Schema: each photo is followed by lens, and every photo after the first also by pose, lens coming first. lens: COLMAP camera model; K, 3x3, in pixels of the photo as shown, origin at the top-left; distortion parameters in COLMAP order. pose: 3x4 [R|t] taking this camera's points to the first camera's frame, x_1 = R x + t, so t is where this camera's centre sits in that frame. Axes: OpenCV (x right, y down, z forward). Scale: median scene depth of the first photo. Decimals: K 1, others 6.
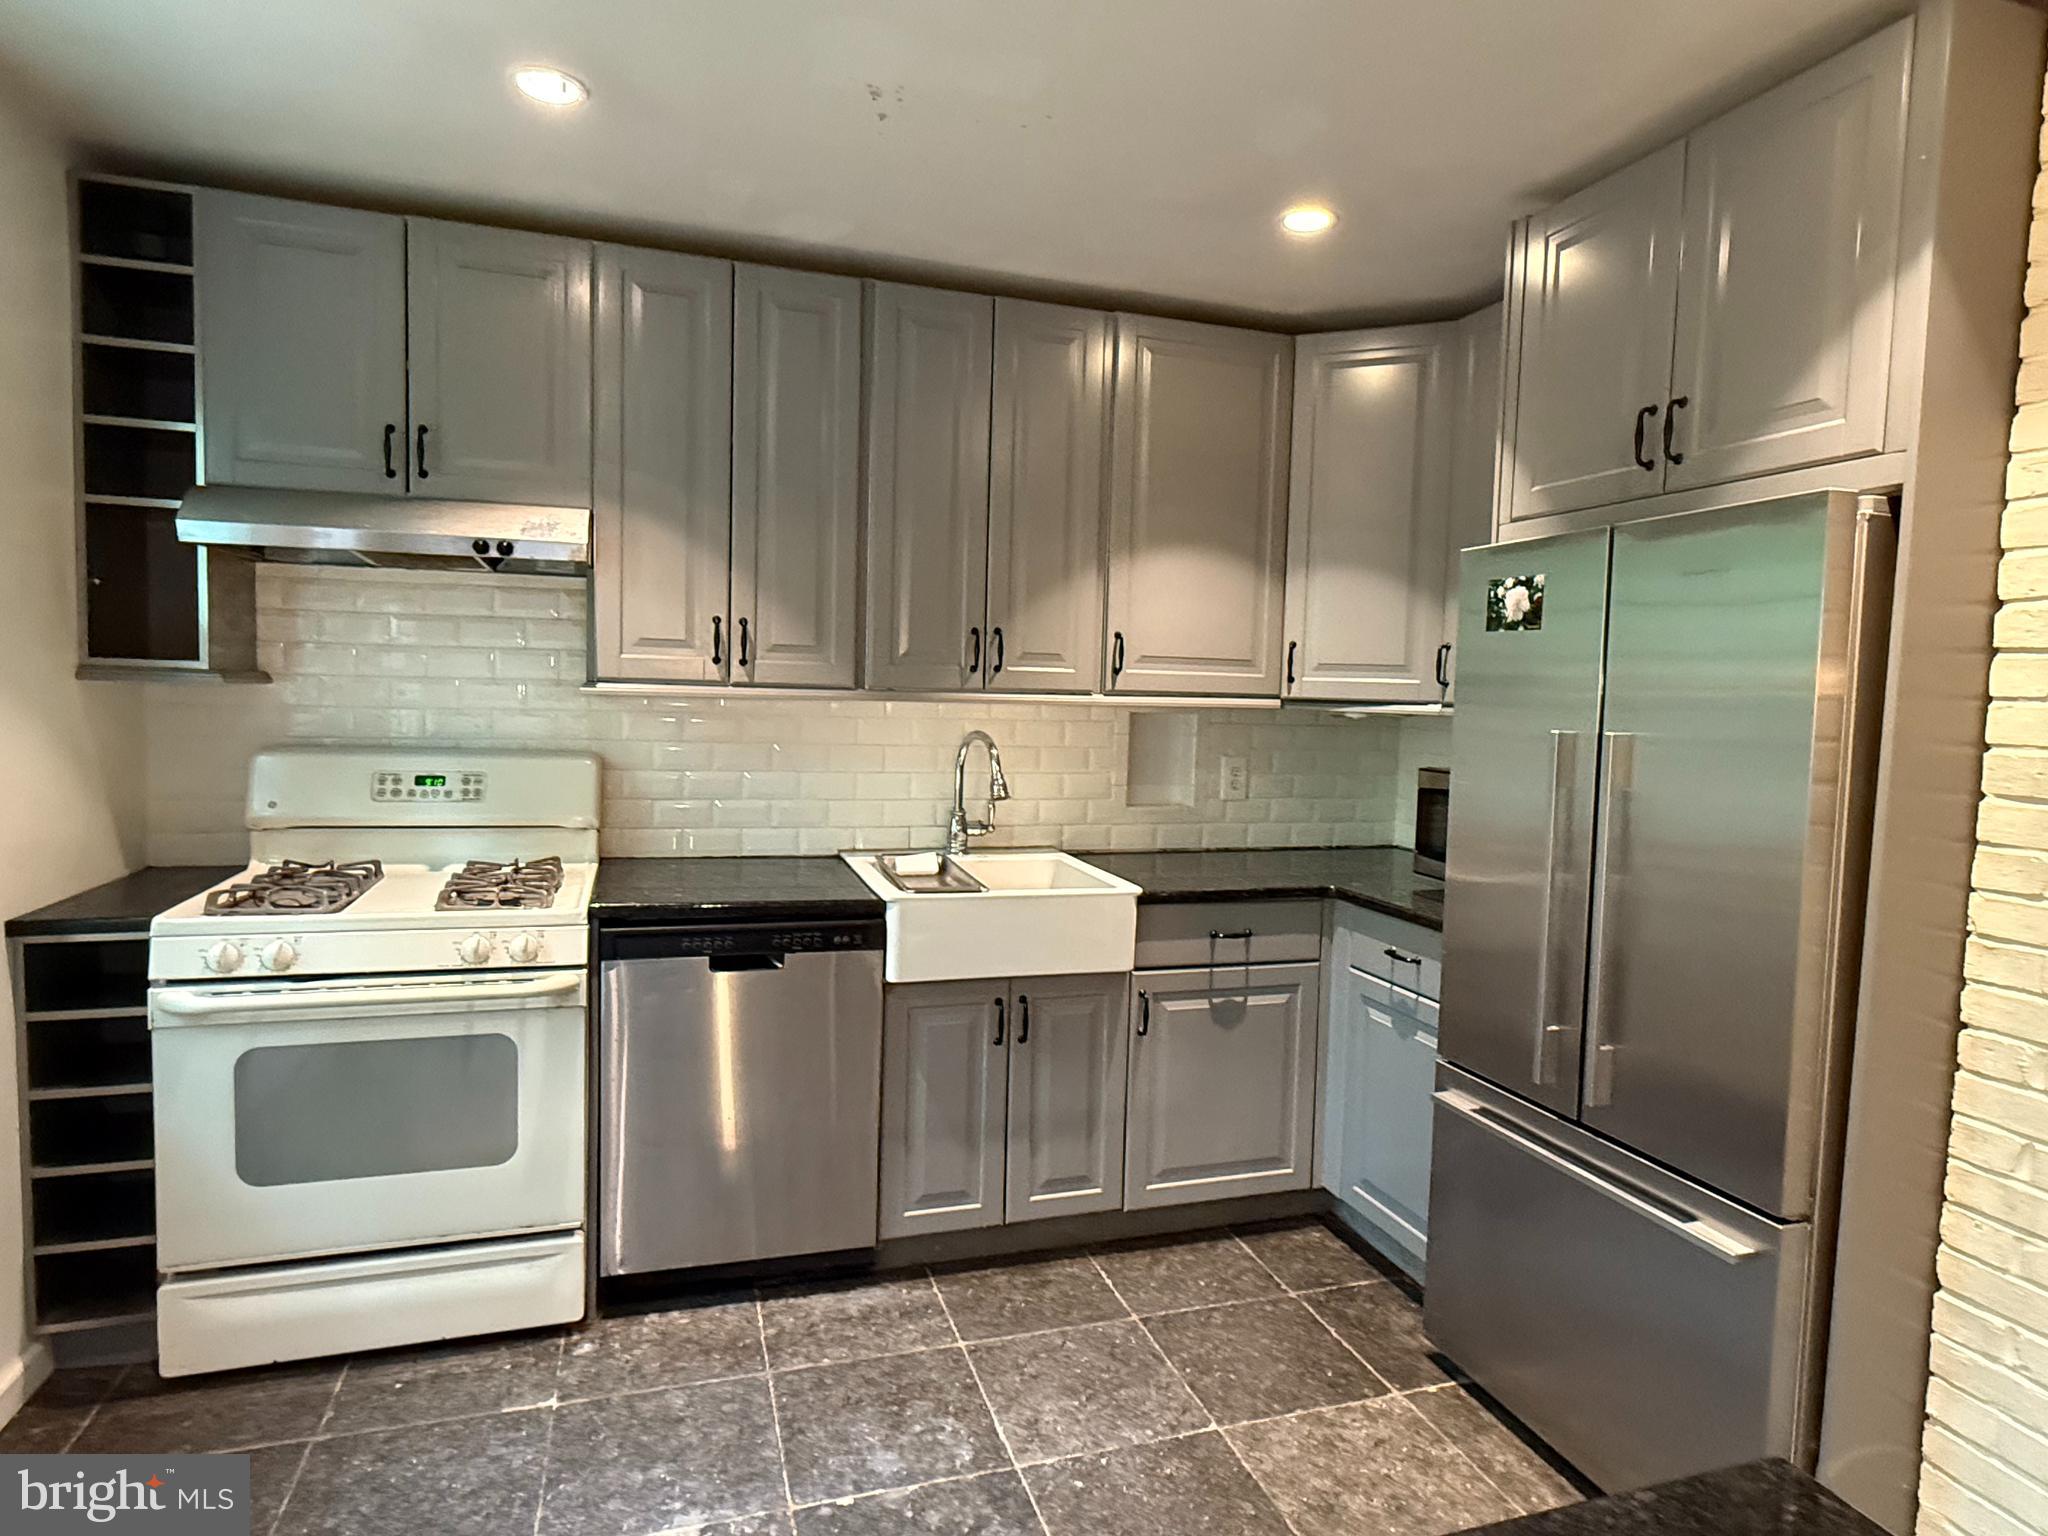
lens RADIAL K [[1154.5, 0, 1024.5], [0, 1154.5, 767.1], [0, 0, 1]] dist [-0.001522, -0.002534]
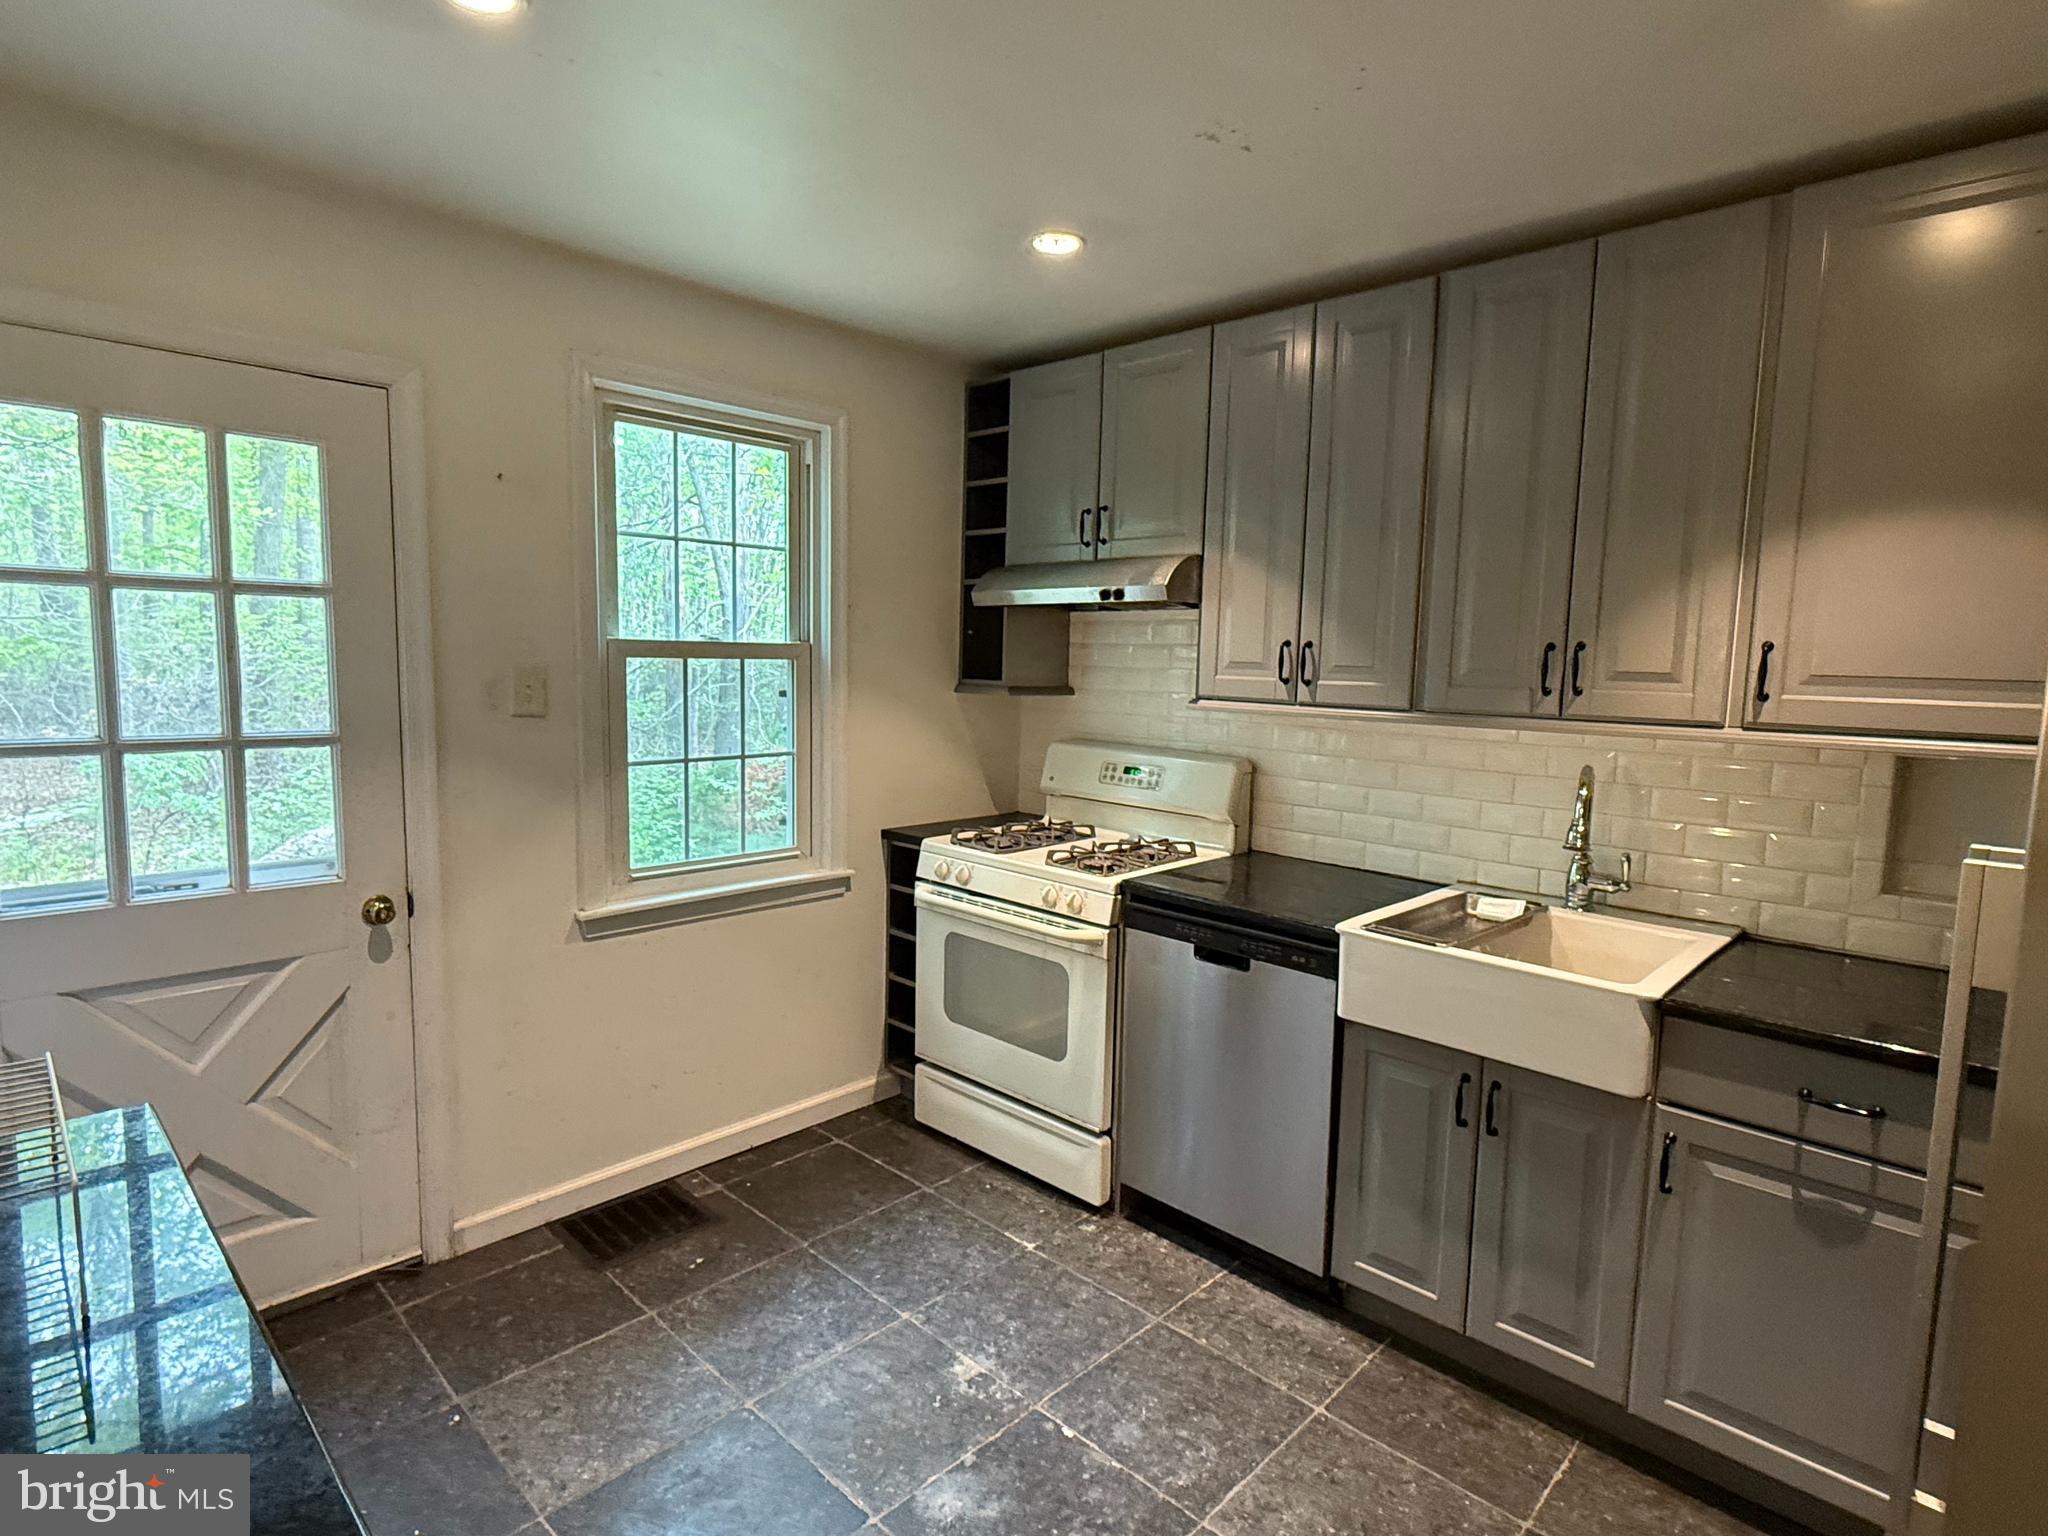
lens RADIAL K [[1065.0, 0, 1030.3], [0, 1065.0, 763.6], [0, 0, 1]] dist [0.001019, -0.002575]
pose [[0.474875, 0.073519, -0.876977, 0.528887], [-0.071292, 0.996443, 0.044930, -0.046010], [0.877161, 0.041185, 0.478427, 0.336112]]
